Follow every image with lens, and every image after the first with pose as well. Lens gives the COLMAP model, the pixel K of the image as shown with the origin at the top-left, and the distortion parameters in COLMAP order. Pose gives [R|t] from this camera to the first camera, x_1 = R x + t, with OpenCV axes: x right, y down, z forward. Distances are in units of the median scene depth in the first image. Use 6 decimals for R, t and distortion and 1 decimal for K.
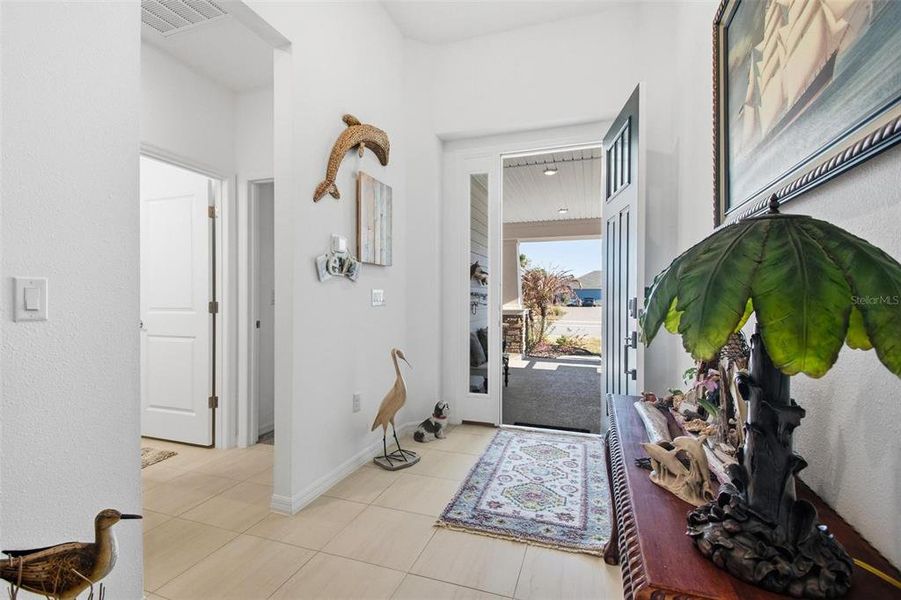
lens RADIAL K [[405.7, 0, 451.1], [0, 405.7, 302.1], [0, 0, 1]] dist [0.059652, -0.034038]
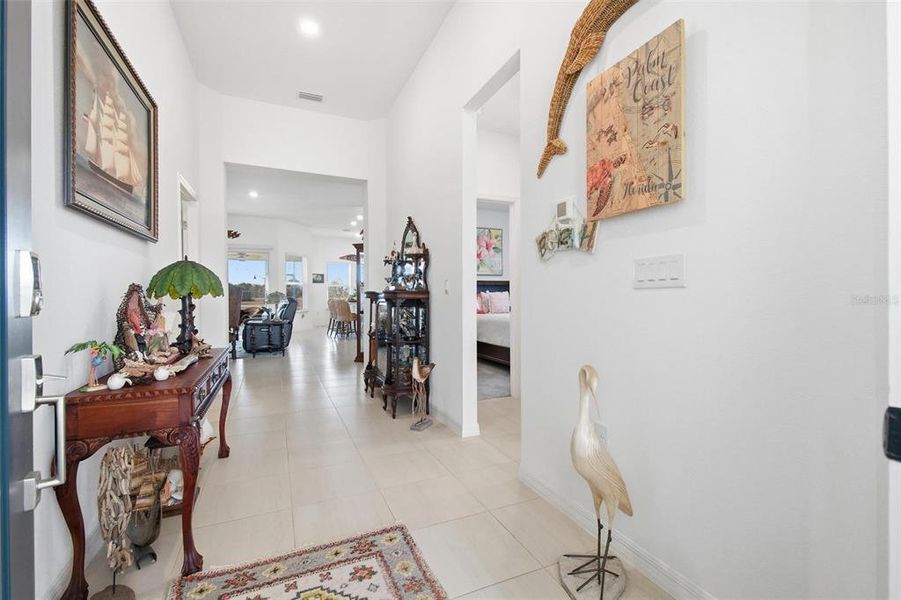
lens RADIAL K [[405.7, 0, 451.1], [0, 405.7, 302.1], [0, 0, 1]] dist [0.059652, -0.034038]
pose [[-0.737207, 0.002396, -0.675662, 0.470491], [-0.006556, 0.999921, 0.010700, 0.033417], [0.675635, 0.012318, -0.737134, 1.634031]]
